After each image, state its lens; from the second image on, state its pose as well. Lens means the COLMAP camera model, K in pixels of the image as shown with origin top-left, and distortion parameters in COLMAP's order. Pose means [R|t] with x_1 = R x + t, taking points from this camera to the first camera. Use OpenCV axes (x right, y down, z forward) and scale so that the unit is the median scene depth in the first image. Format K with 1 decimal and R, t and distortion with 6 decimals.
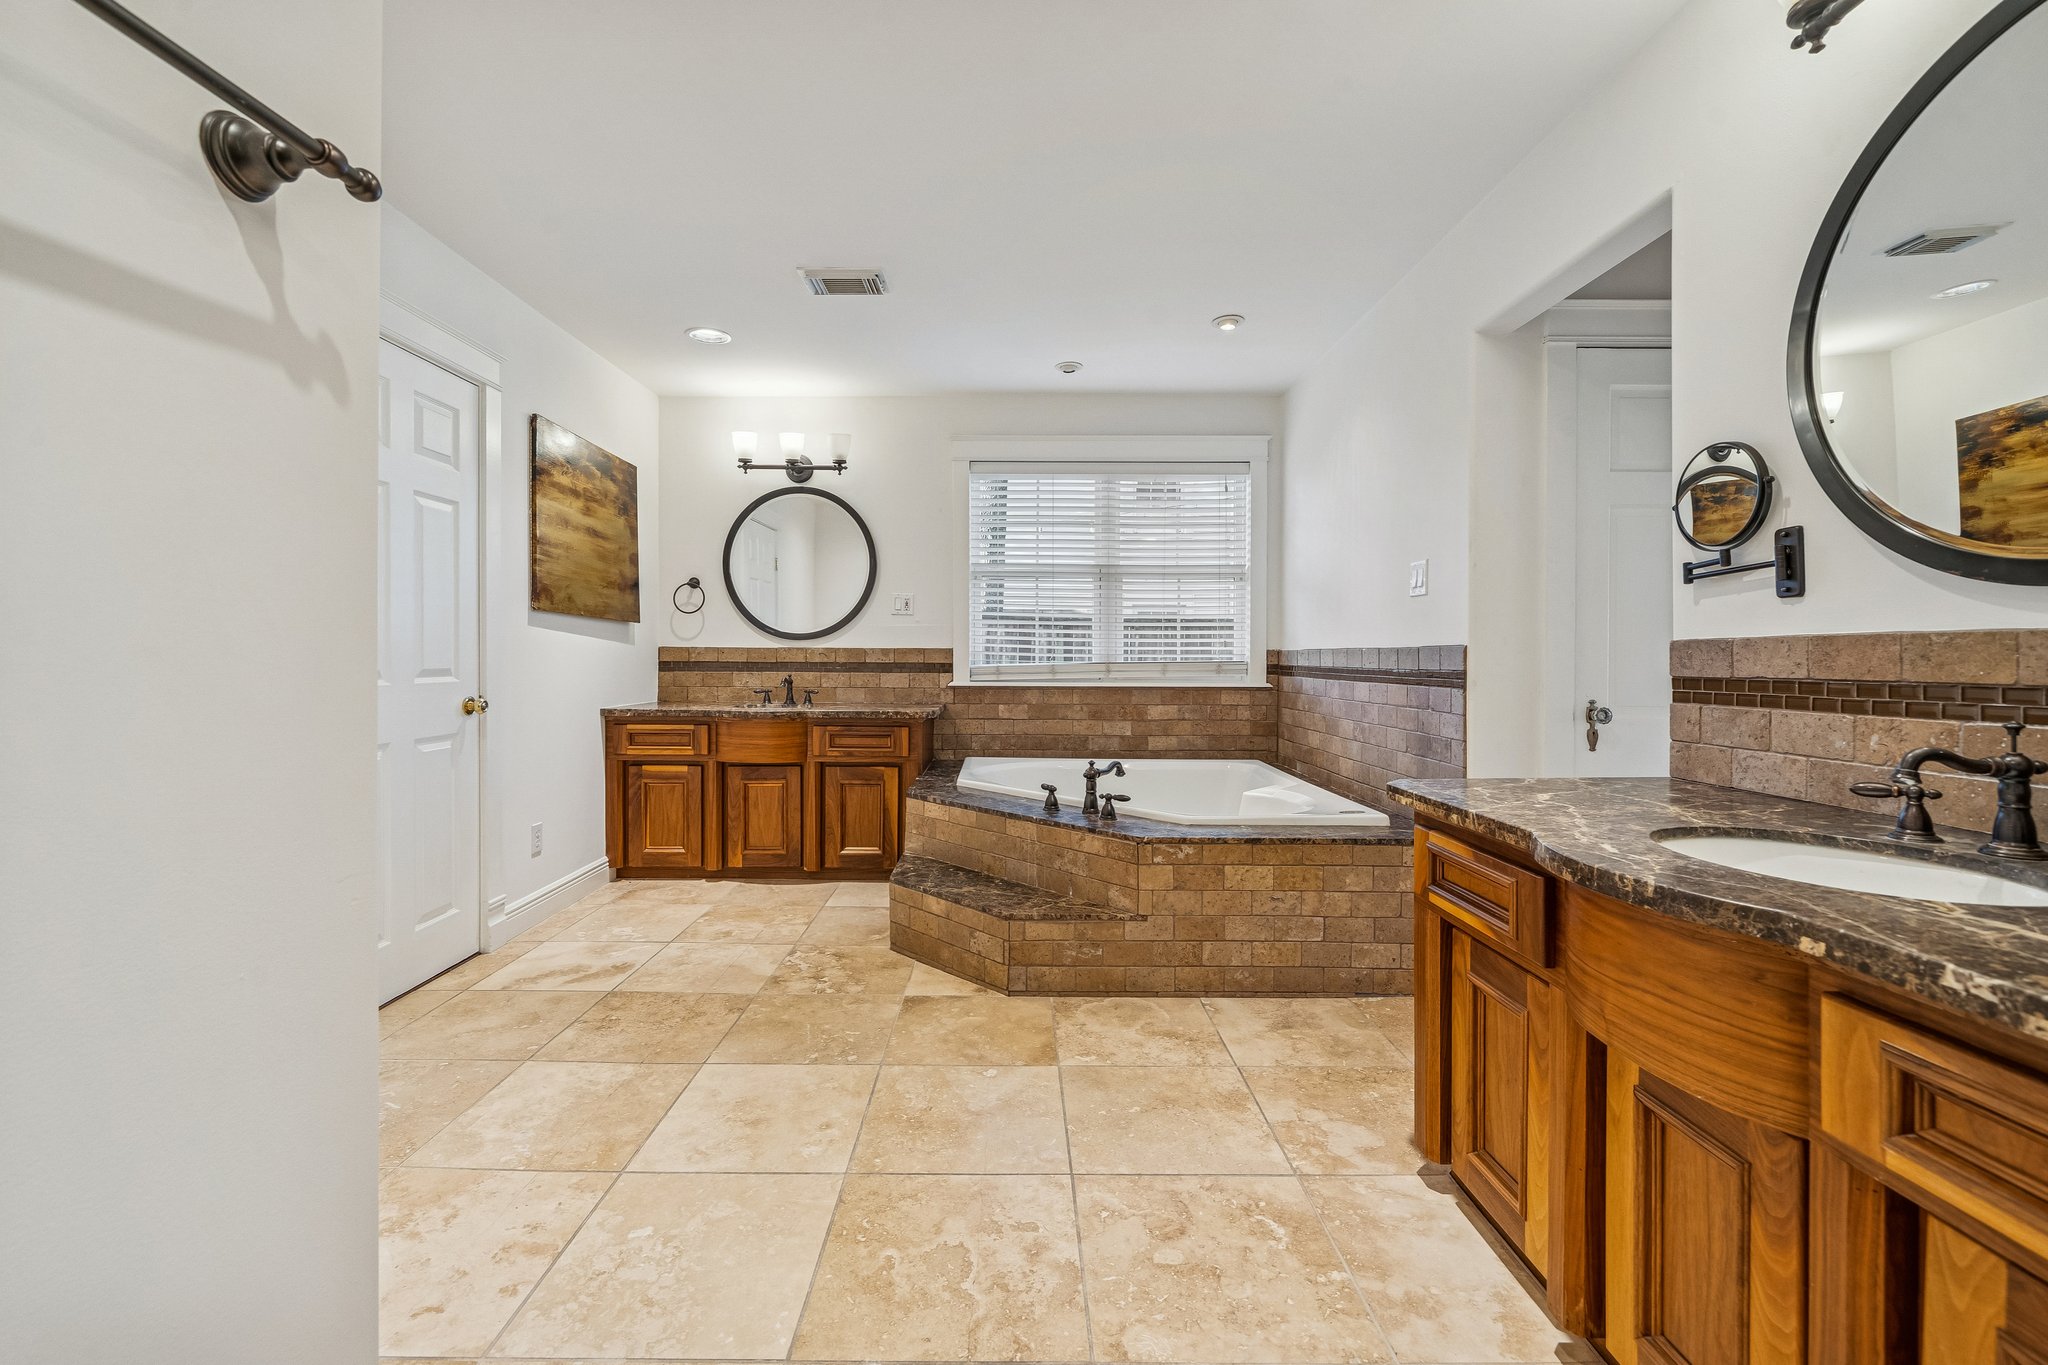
lens RADIAL K [[849.3, 0, 1017.4], [0, 849.3, 661.5], [0, 0, 1]] dist [0.000170, -0.000008]
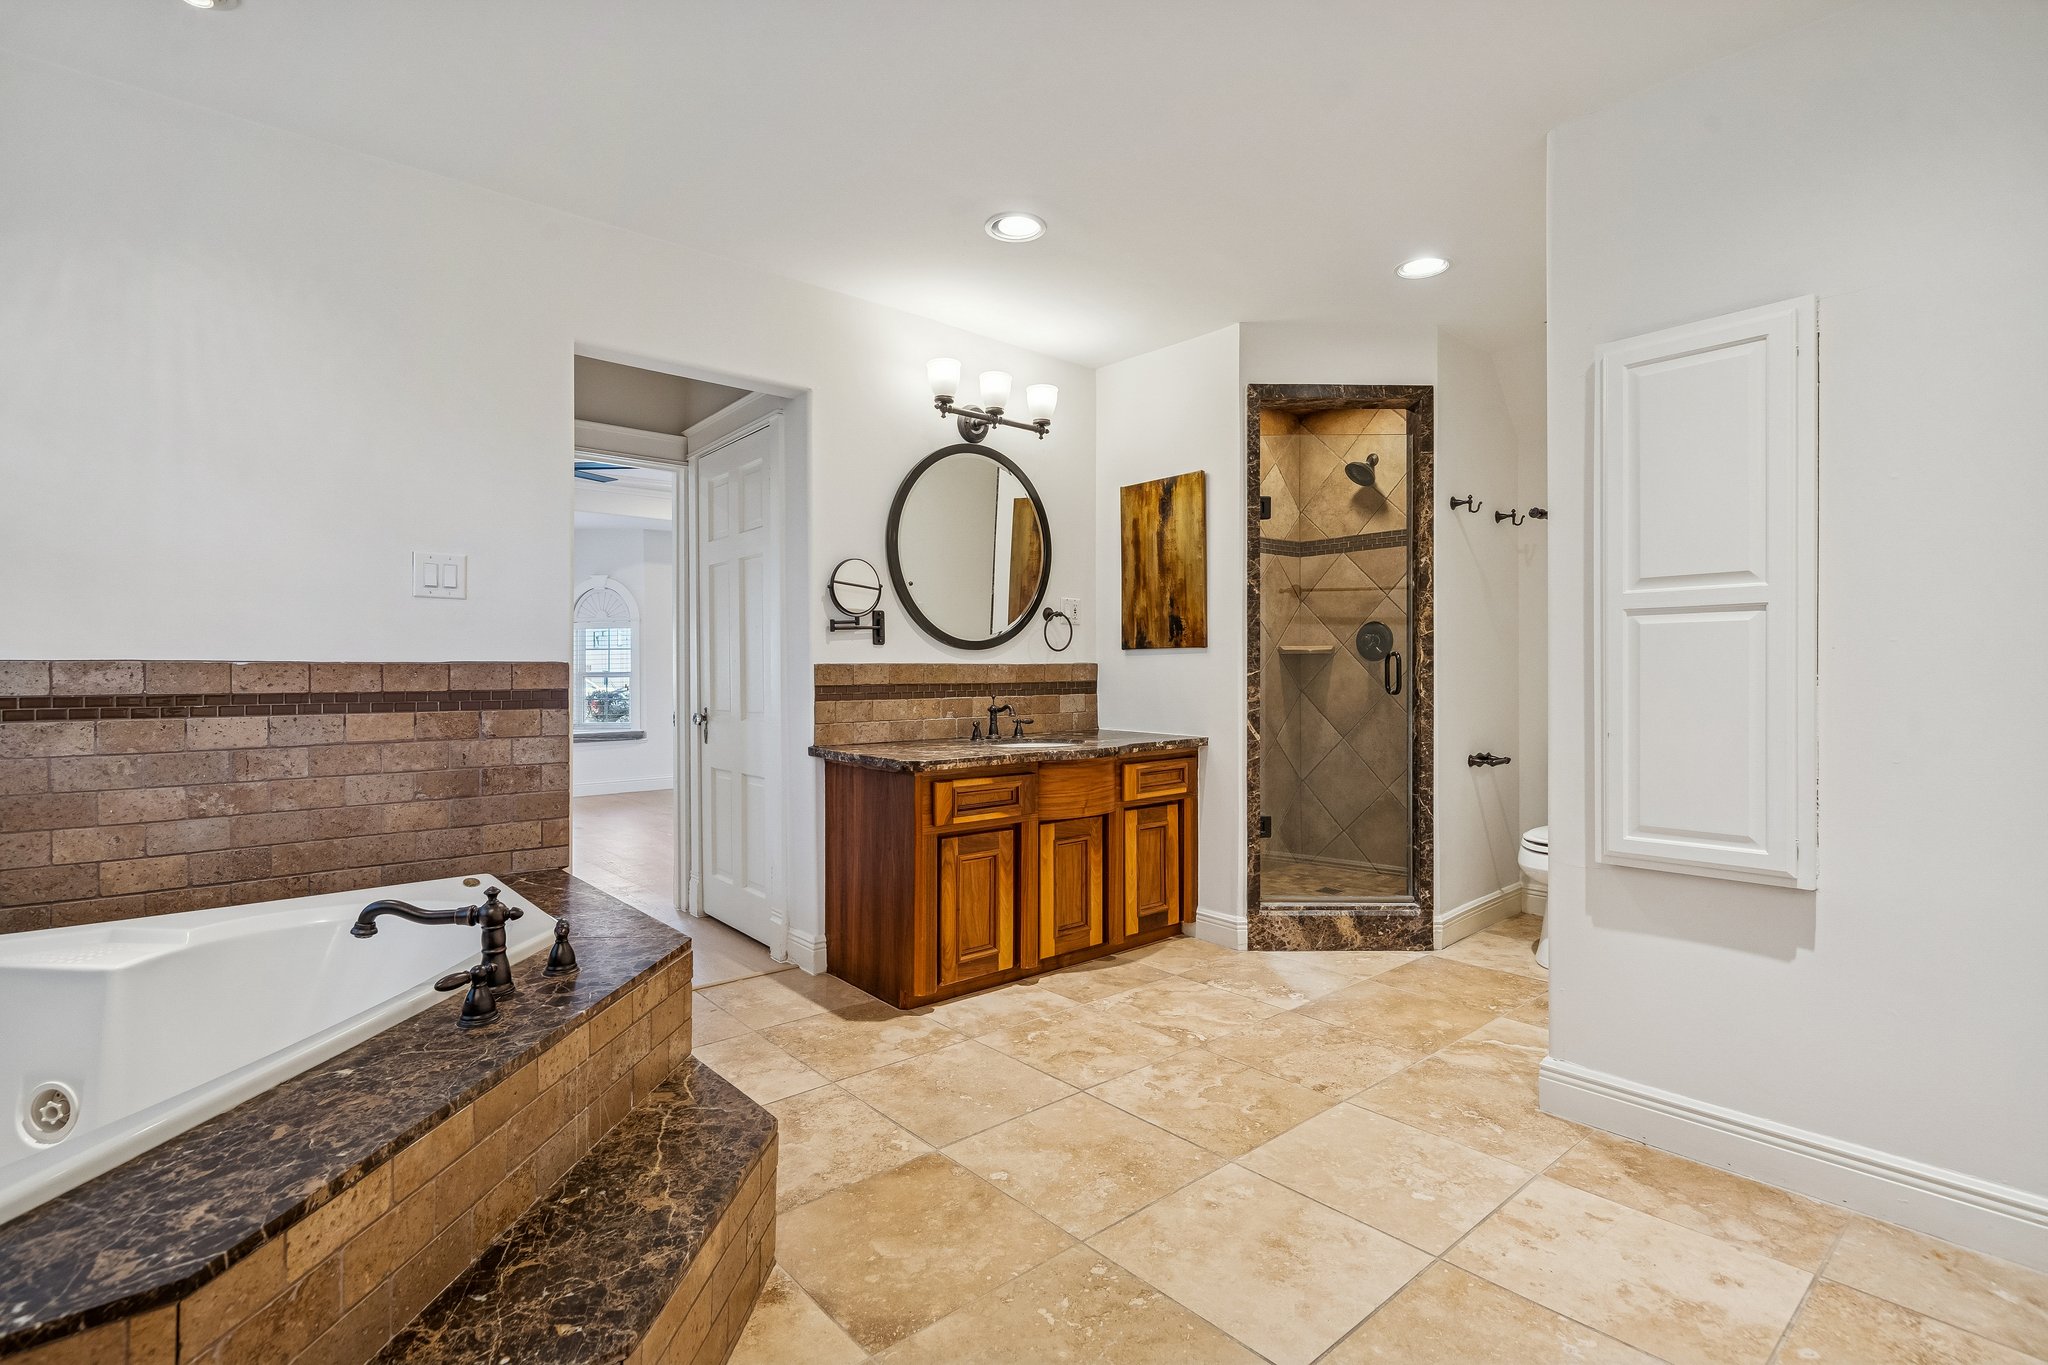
lens RADIAL K [[948.3, 0, 1018.9], [0, 948.3, 680.8], [0, 0, 1]] dist [-0.000659, -0.000026]
pose [[-0.648598, -0.008022, 0.761089, -0.938834], [0.004088, 0.999893, 0.014023, -0.017159], [-0.761120, 0.012206, -0.648496, 1.986817]]
